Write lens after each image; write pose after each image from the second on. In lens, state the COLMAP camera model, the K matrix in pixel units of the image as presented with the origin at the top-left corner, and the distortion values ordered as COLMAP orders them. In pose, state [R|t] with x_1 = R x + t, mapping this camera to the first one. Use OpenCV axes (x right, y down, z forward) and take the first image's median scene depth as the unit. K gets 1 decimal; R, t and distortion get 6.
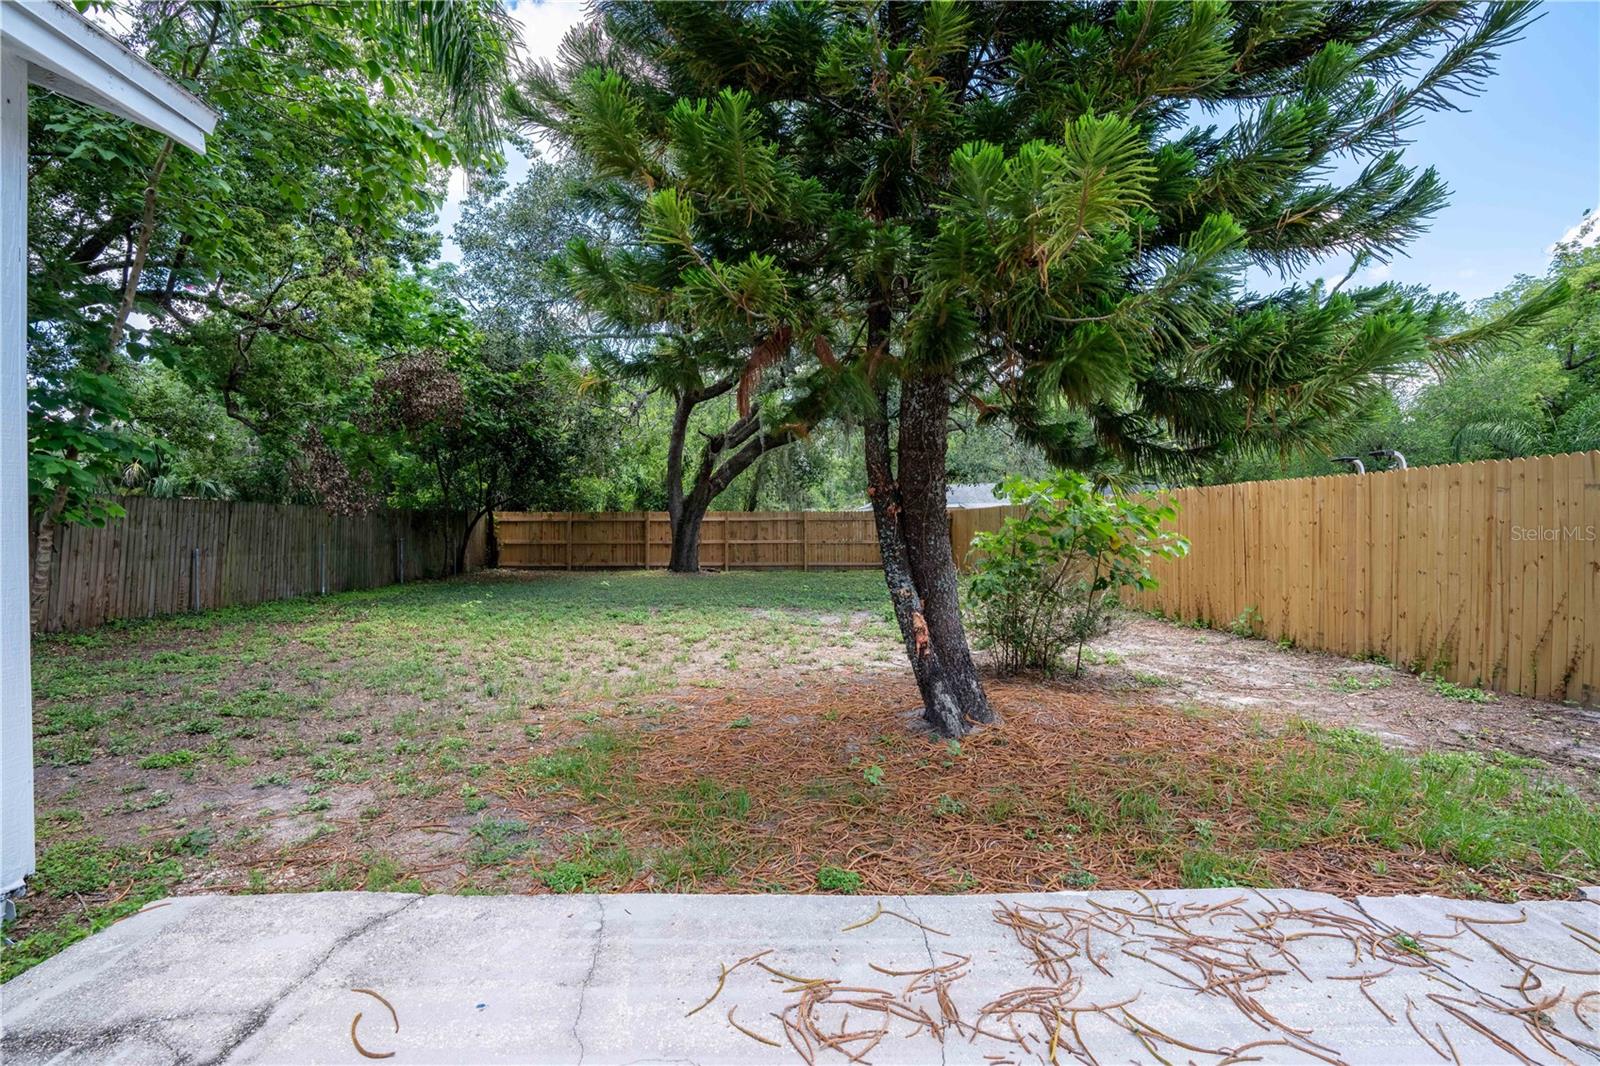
lens RADIAL K [[722.2, 0, 800.0], [0, 722.2, 533.0], [0, 0, 1]] dist [-0.058898, 0.020969]
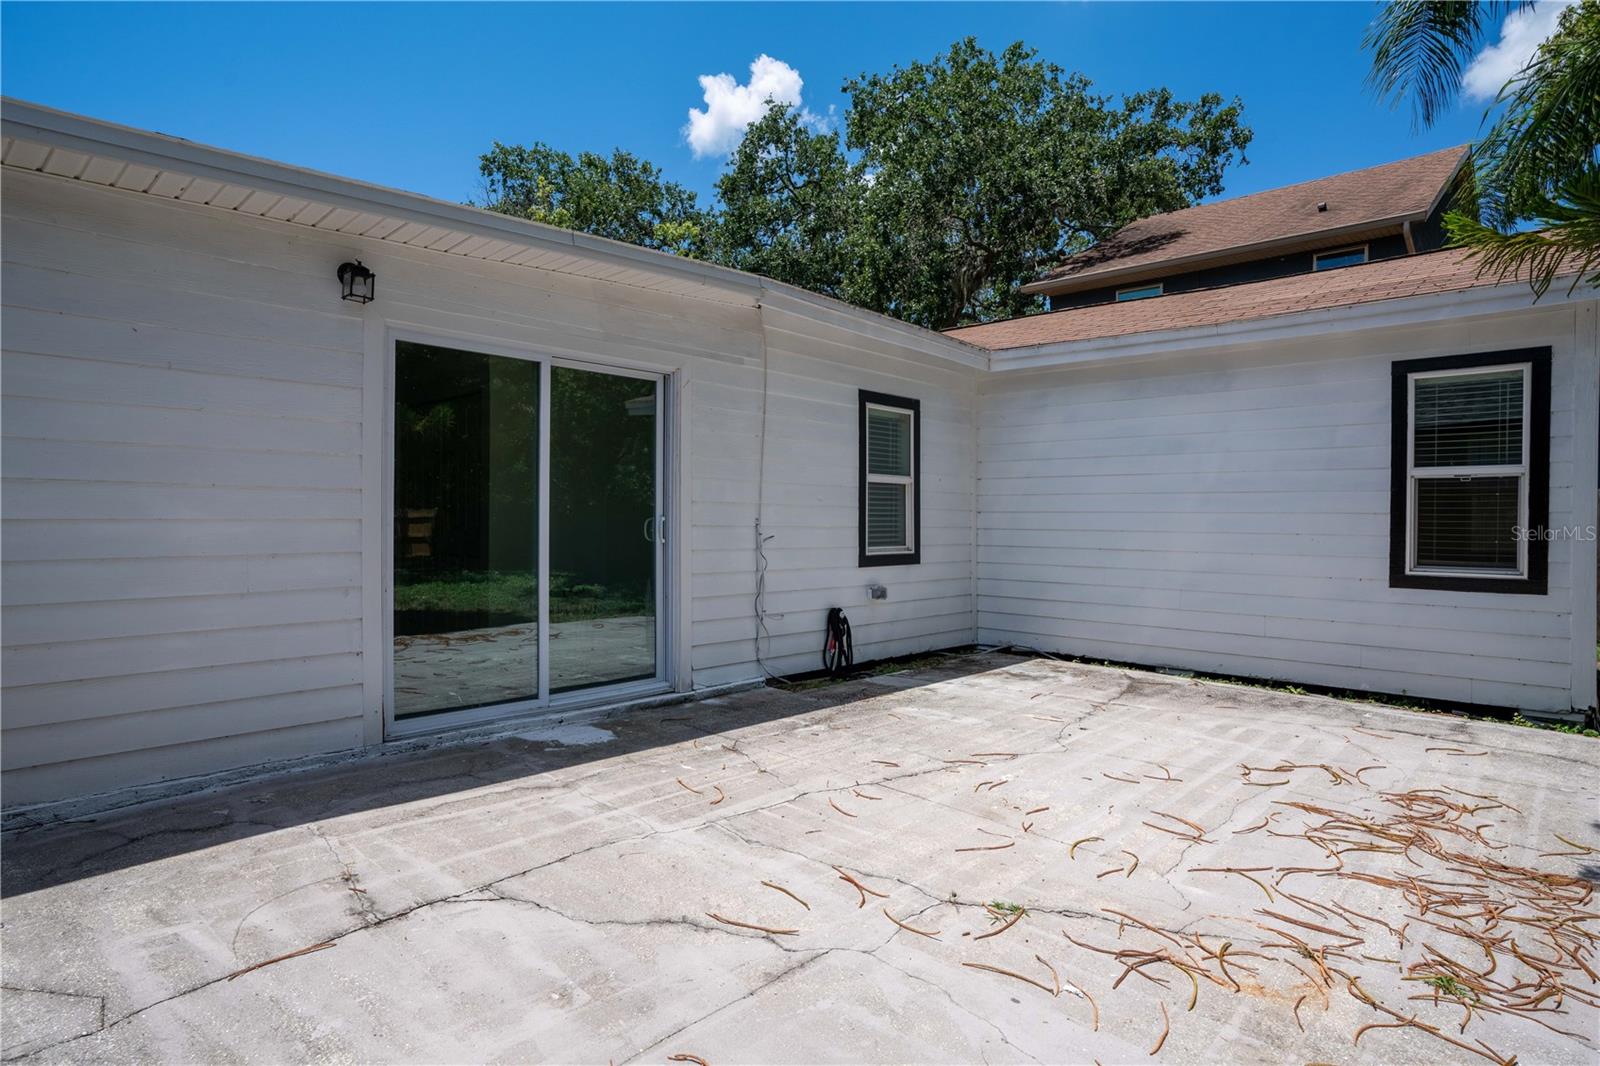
lens RADIAL K [[857.2, 0, 800.0], [0, 857.2, 533.0], [0, 0, 1]] dist [-0.039349, 0.026212]
pose [[-0.704723, 0.003484, -0.709474, 2.272821], [-0.020852, 0.999454, 0.025621, -0.001475], [0.709176, 0.032850, -0.704266, 1.173486]]
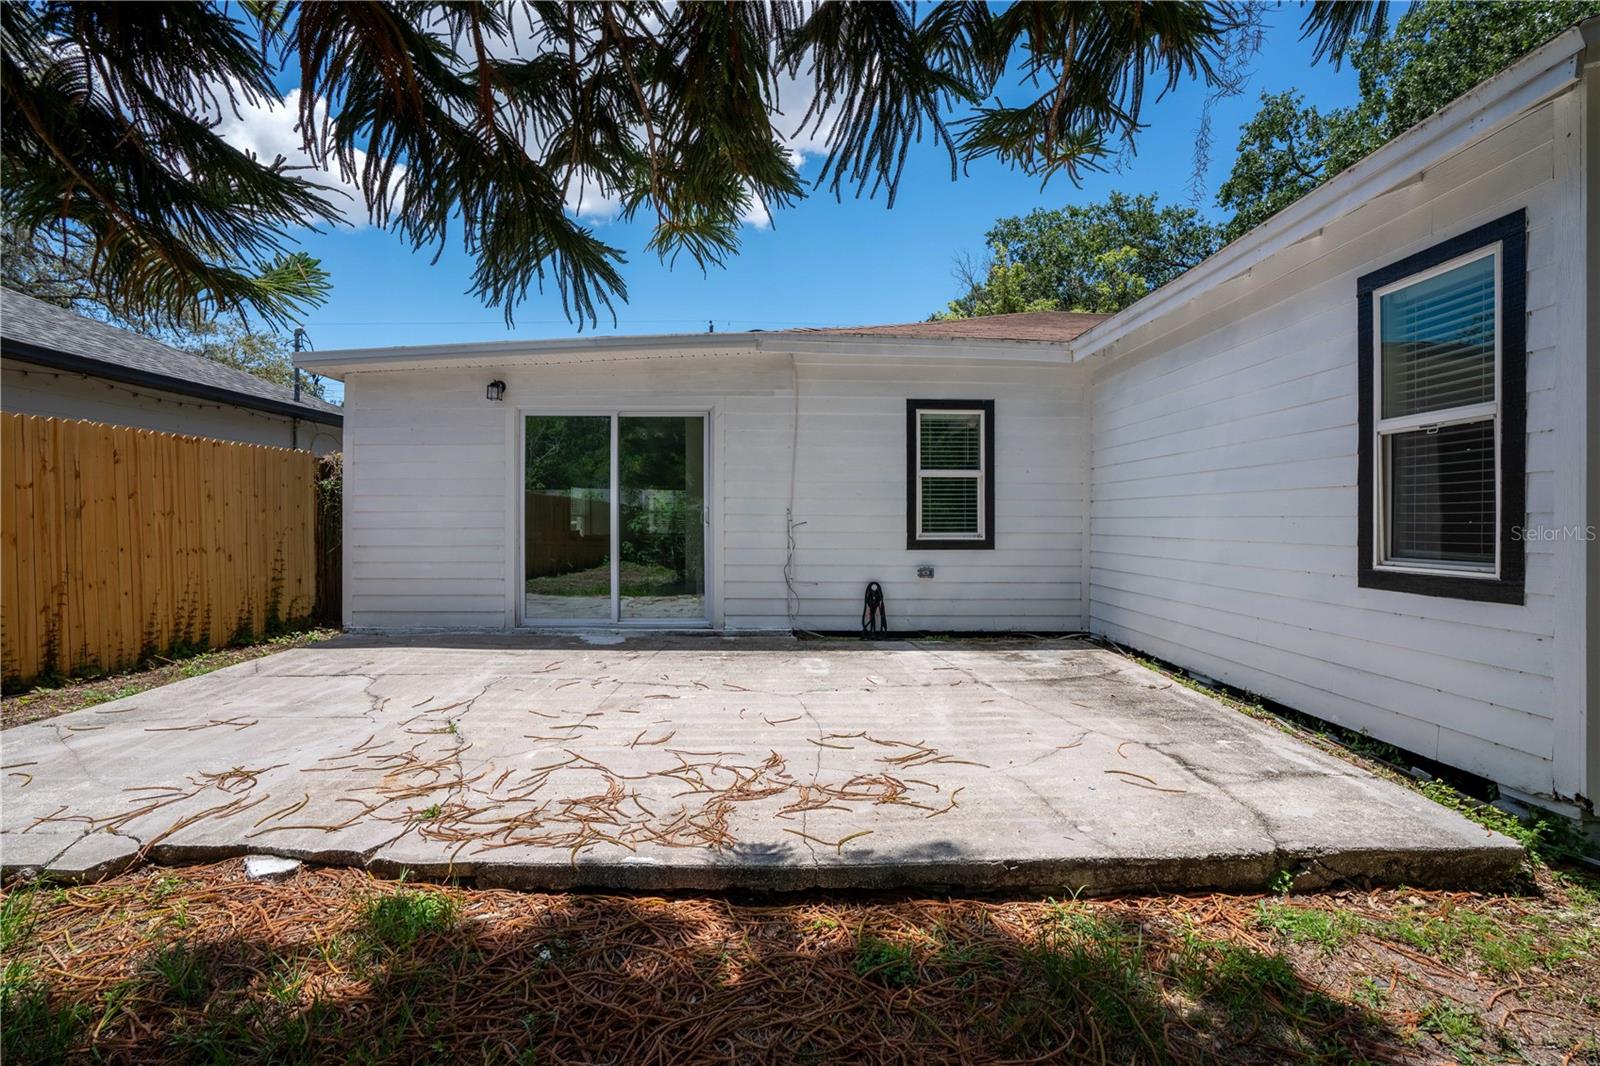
lens RADIAL K [[722.2, 0, 800.0], [0, 722.2, 533.0], [0, 0, 1]] dist [-0.058898, 0.020969]
pose [[-0.999983, -0.004192, 0.003950, 0.192337], [-0.004063, 0.999473, 0.032206, 0.031082], [-0.004083, 0.032189, -0.999473, 2.320355]]
